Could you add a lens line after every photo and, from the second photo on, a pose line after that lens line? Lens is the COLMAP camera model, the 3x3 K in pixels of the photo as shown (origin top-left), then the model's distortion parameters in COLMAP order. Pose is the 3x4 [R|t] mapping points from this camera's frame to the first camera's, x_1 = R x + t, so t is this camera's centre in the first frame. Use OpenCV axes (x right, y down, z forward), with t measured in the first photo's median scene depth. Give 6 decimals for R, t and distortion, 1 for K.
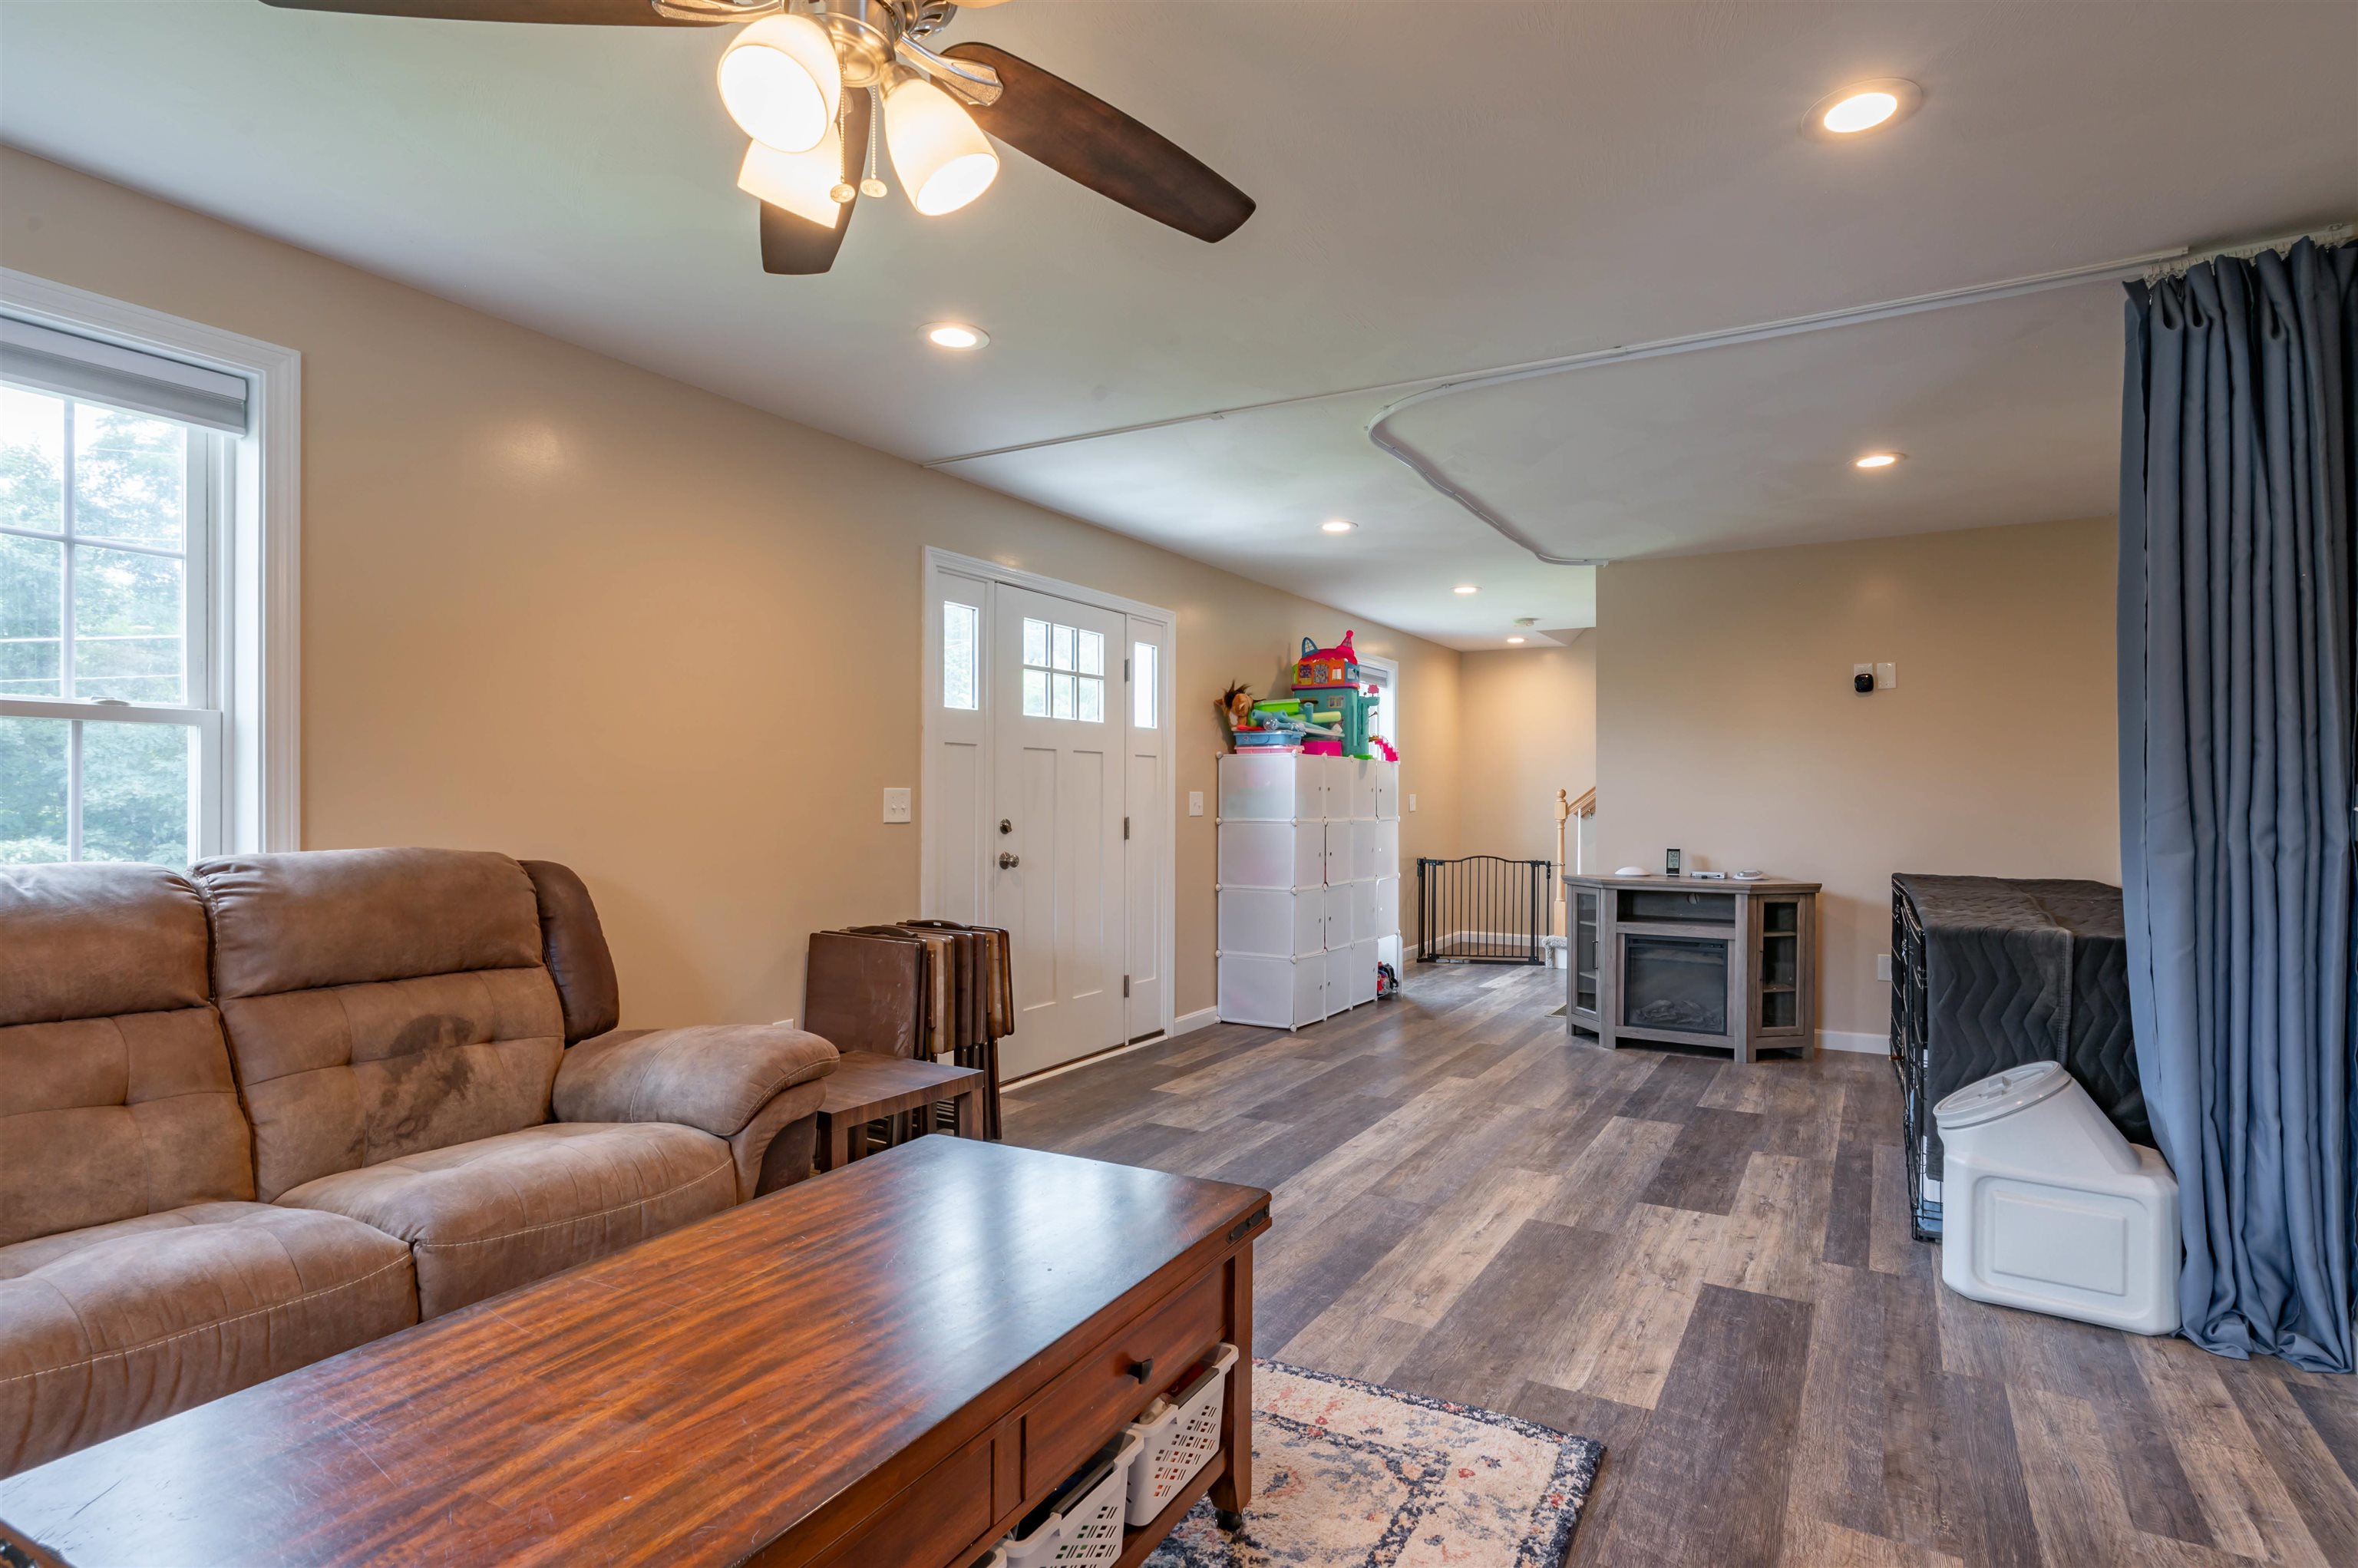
lens RADIAL K [[1142.2, 0, 1244.8], [0, 1142.2, 817.9], [0, 0, 1]] dist [-0.006042, 0.004435]
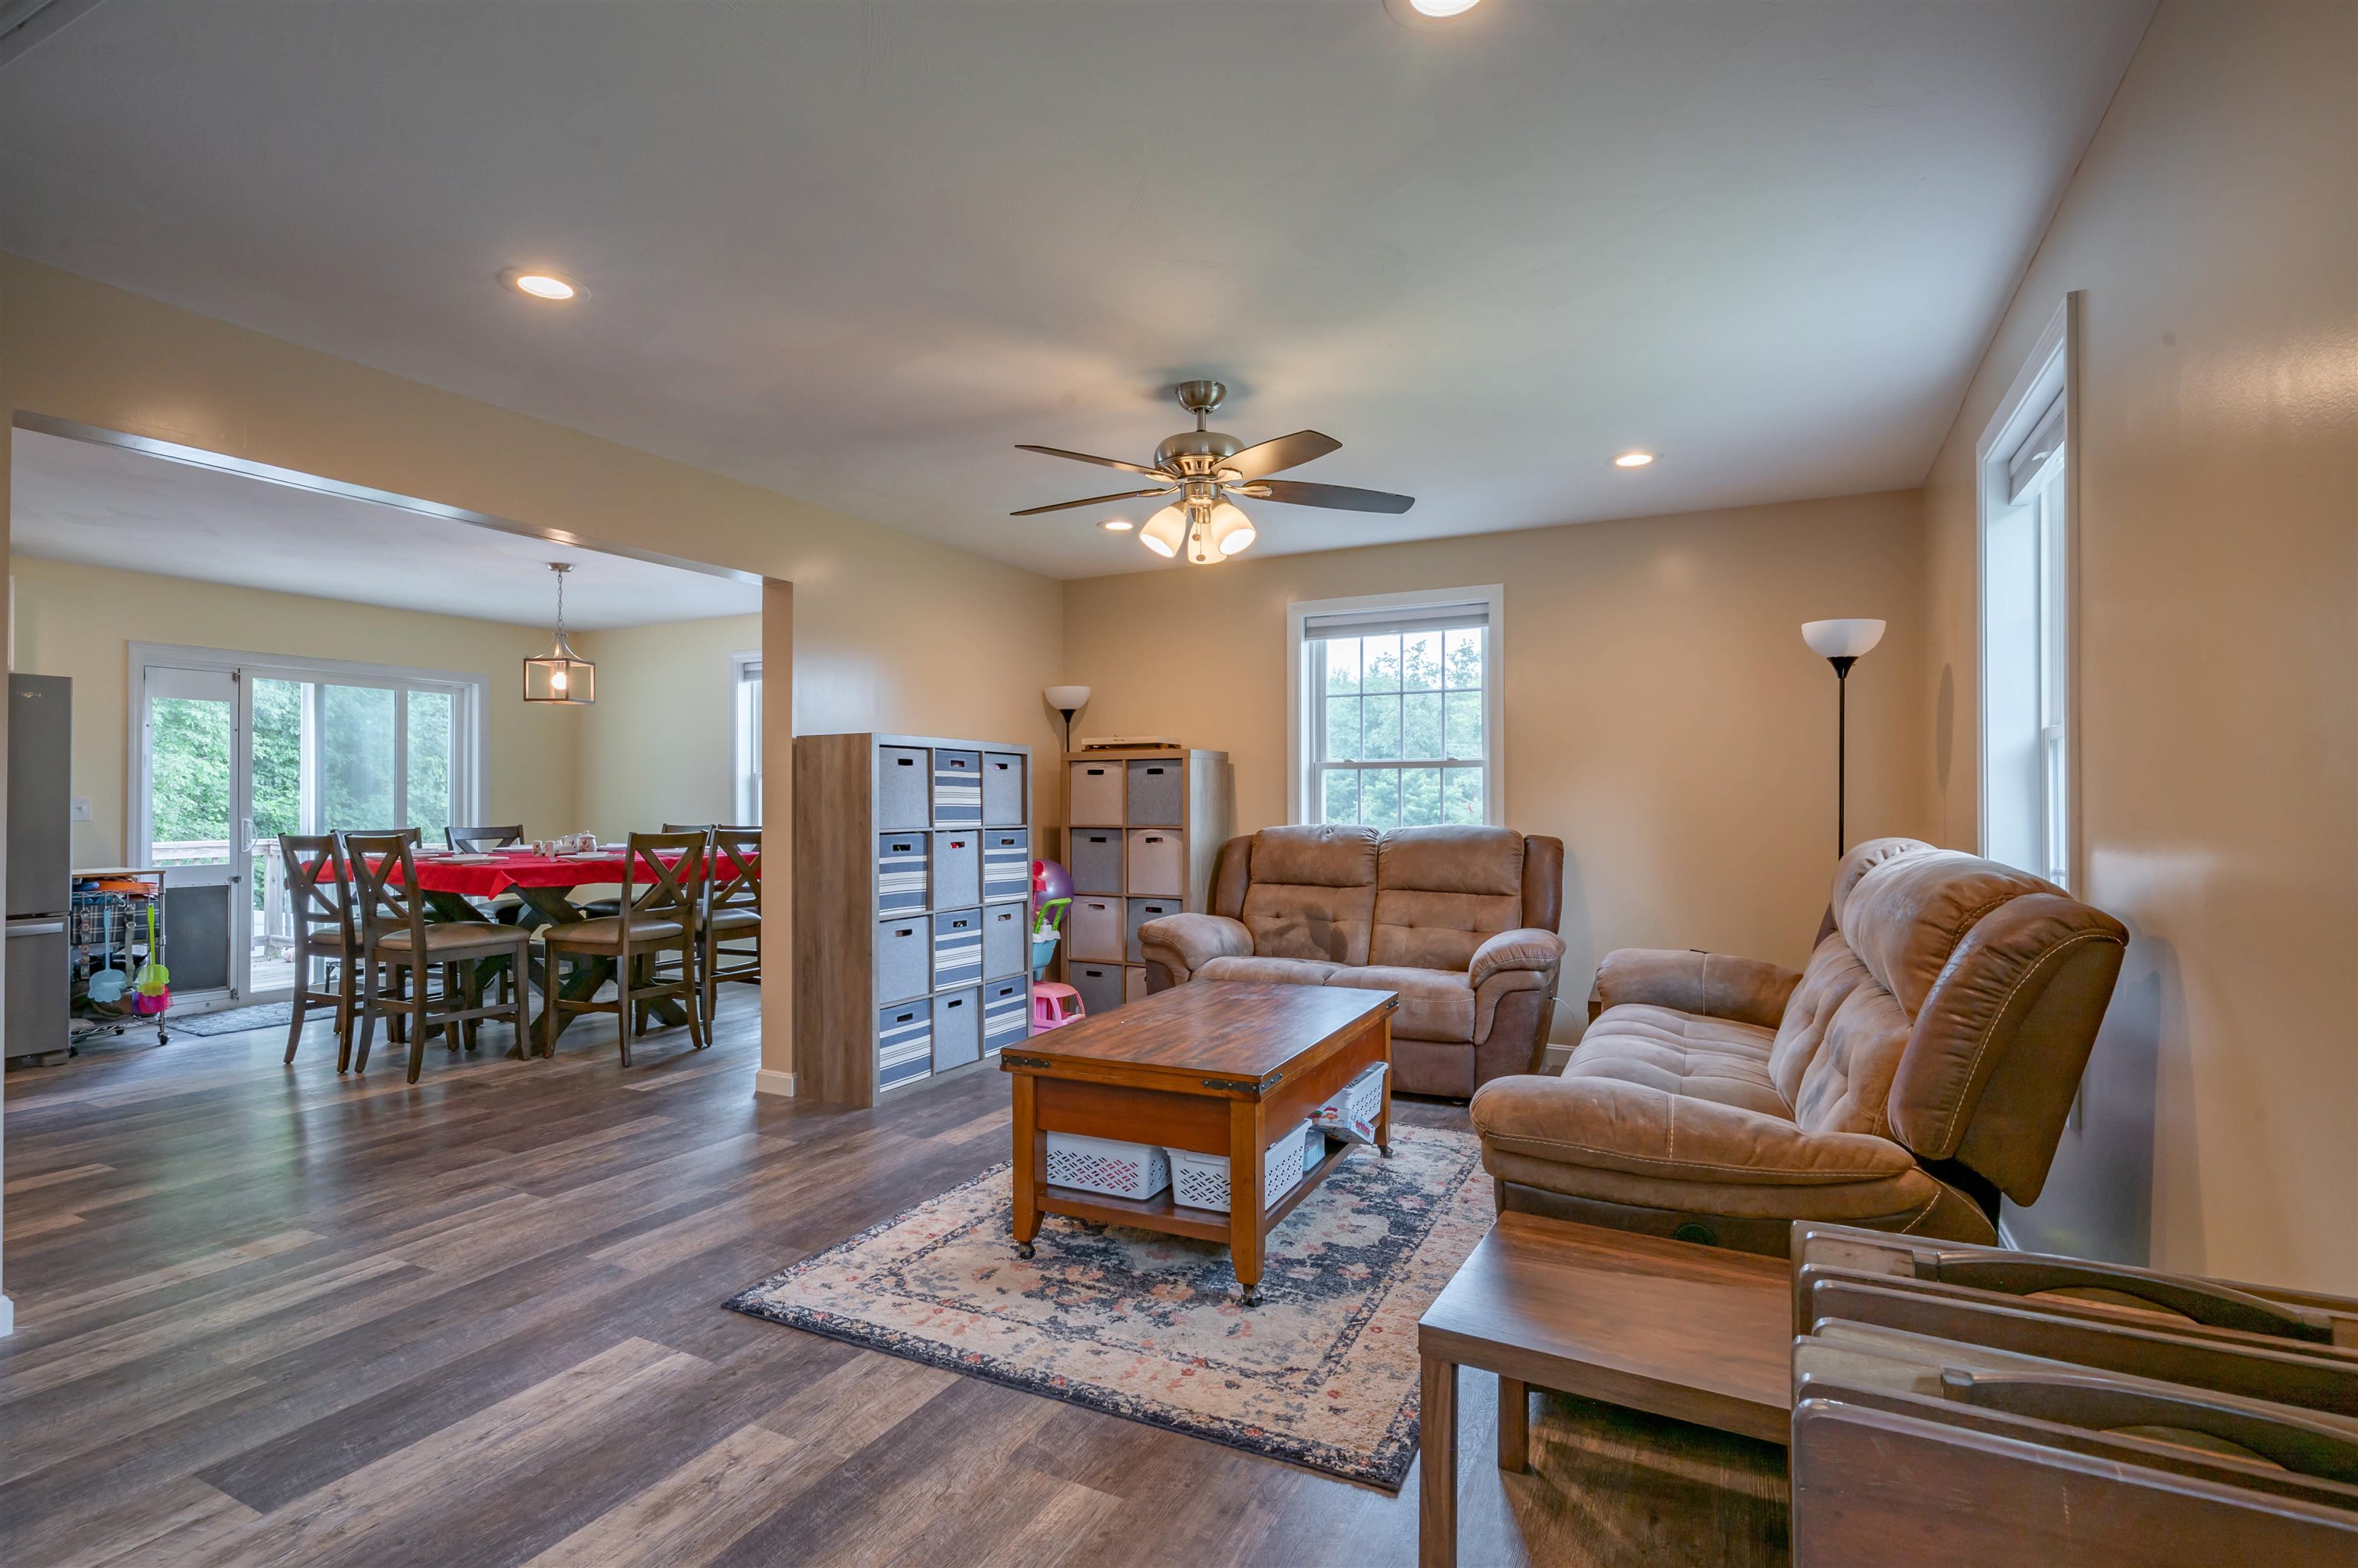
lens RADIAL K [[1142.2, 0, 1211.6], [0, 1142.2, 786.7], [0, 0, 1]] dist [-0.006042, 0.004435]
pose [[-0.998380, -0.003058, -0.056812, -0.138235], [-0.003221, 0.999991, 0.002778, -0.032562], [0.056803, 0.002957, -0.998381, 2.006409]]
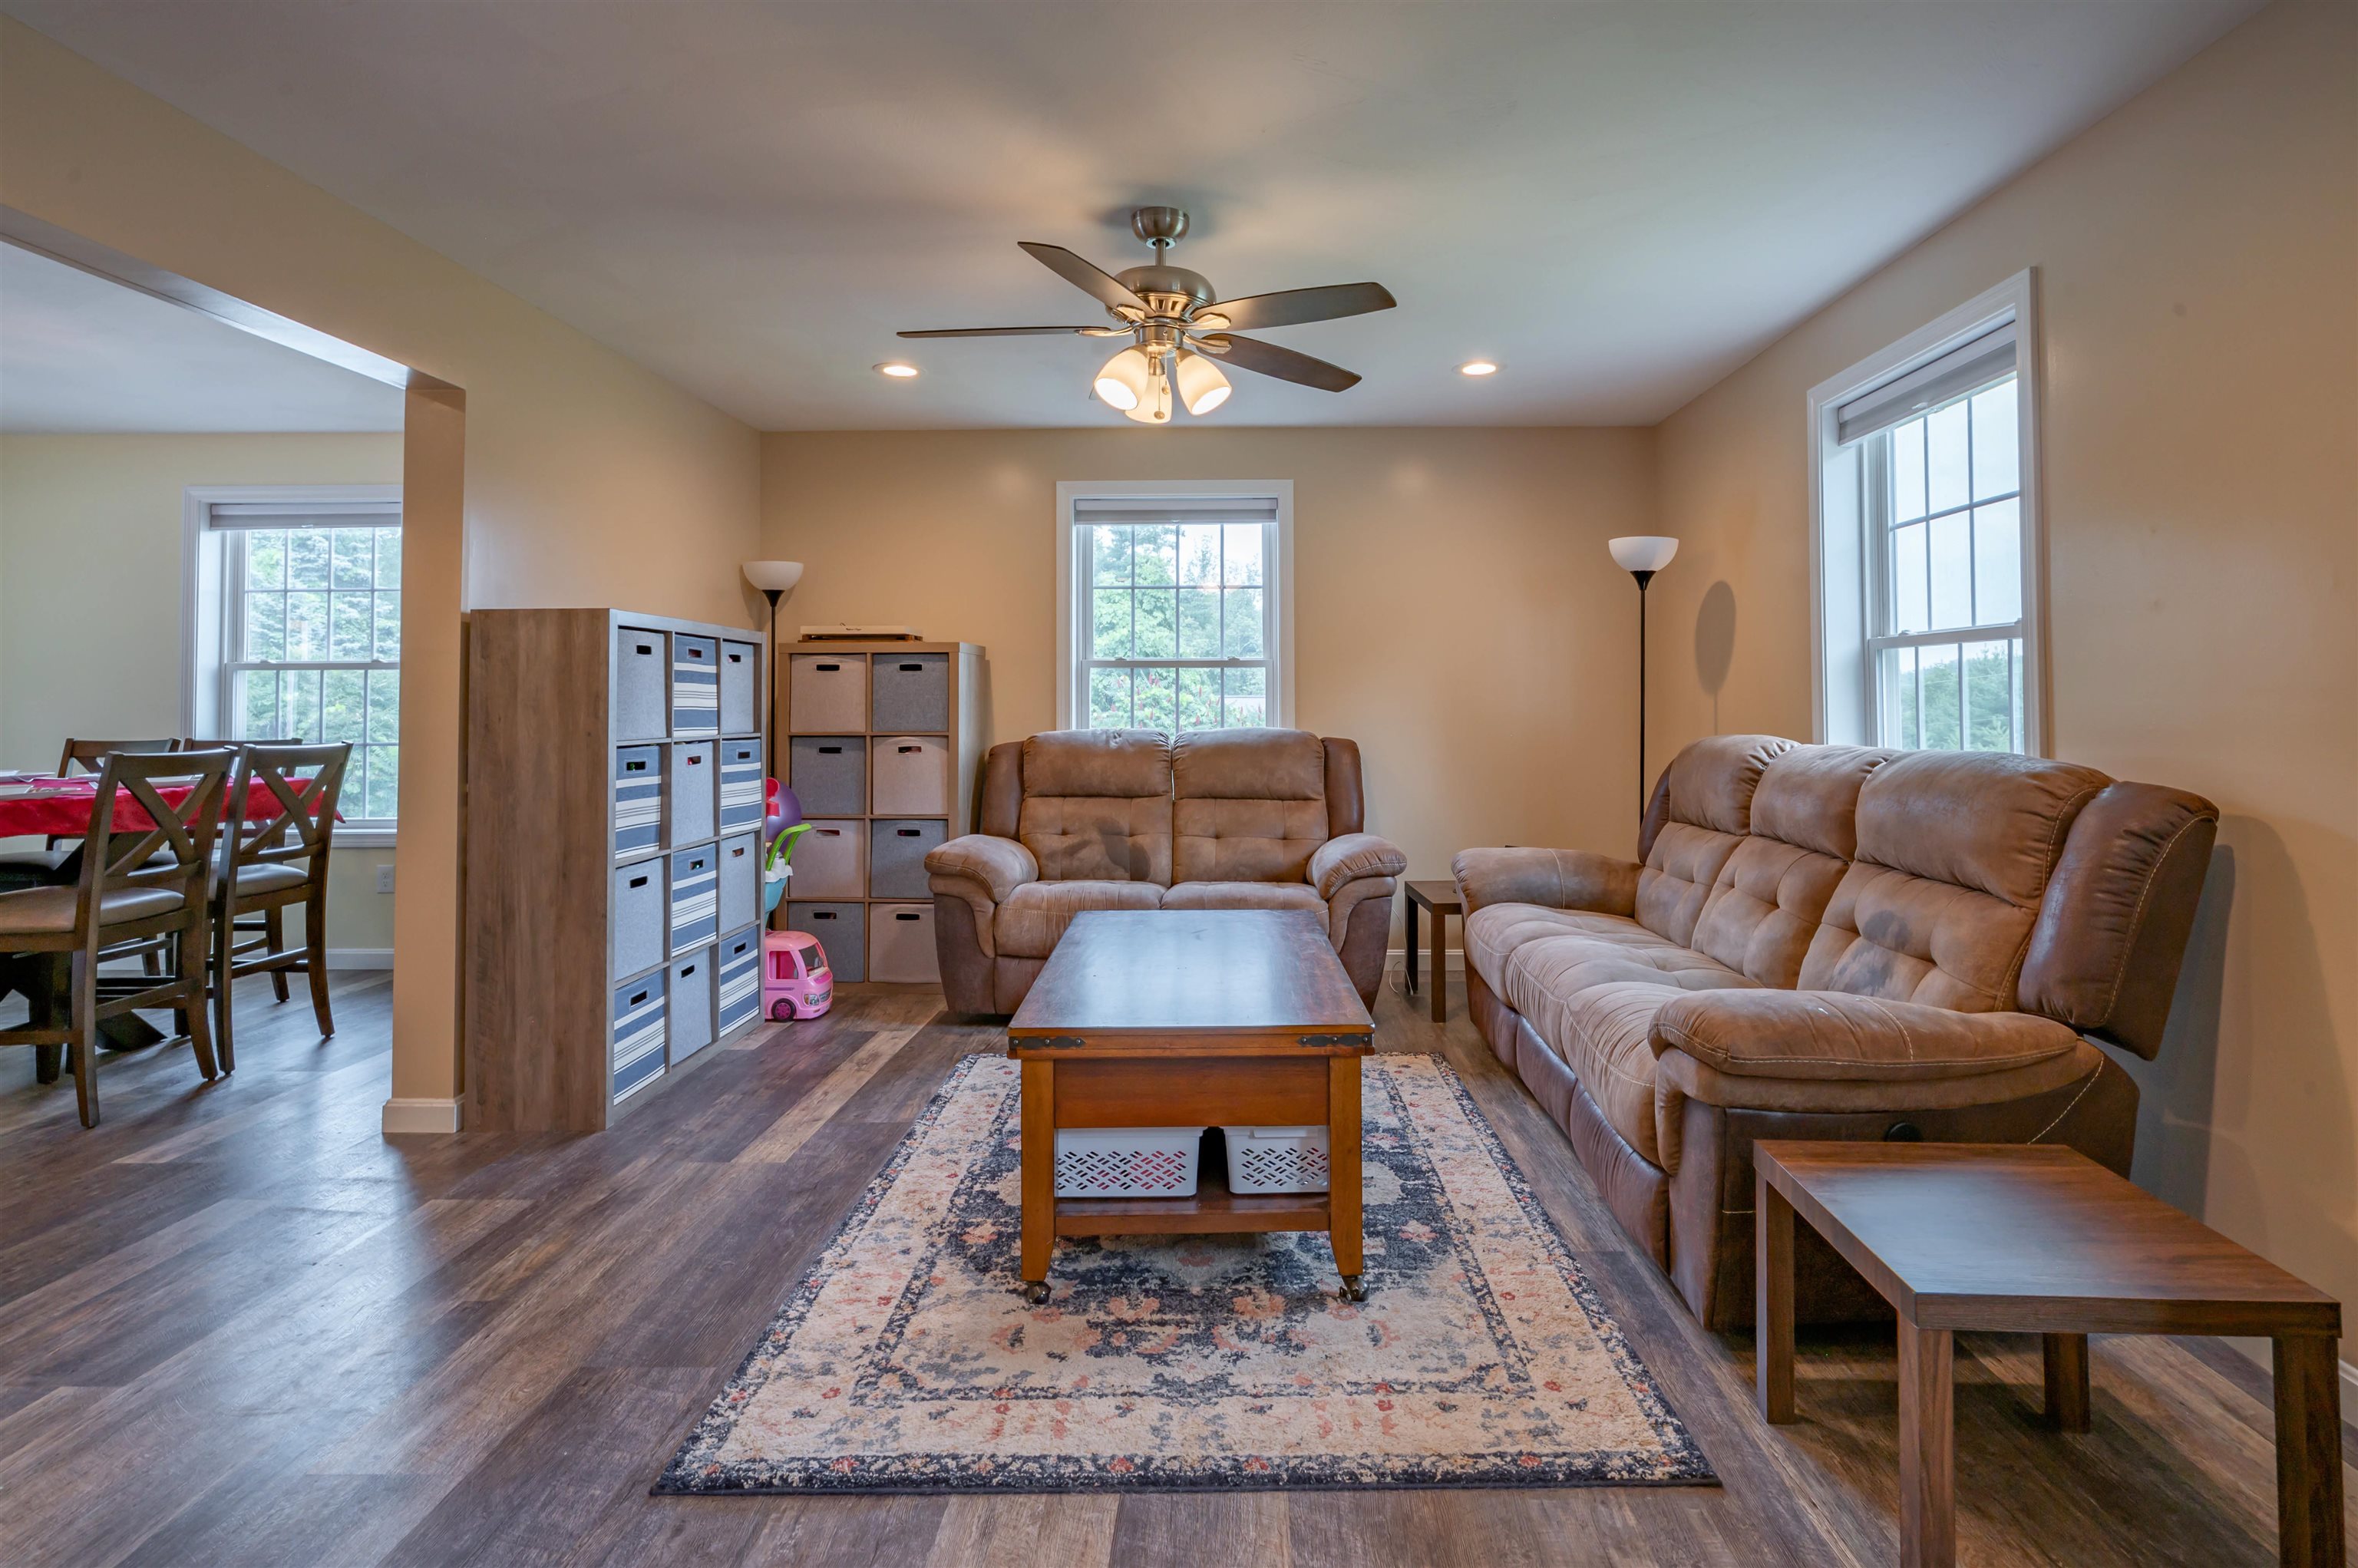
lens RADIAL K [[1142.2, 0, 1256.4], [0, 1142.2, 672.4], [0, 0, 1]] dist [-0.006042, 0.004435]
pose [[-0.868266, -0.014931, -0.495875, 0.306641], [-0.008100, 0.999840, -0.015923, -0.023886], [0.496033, -0.009809, -0.868248, 1.676896]]
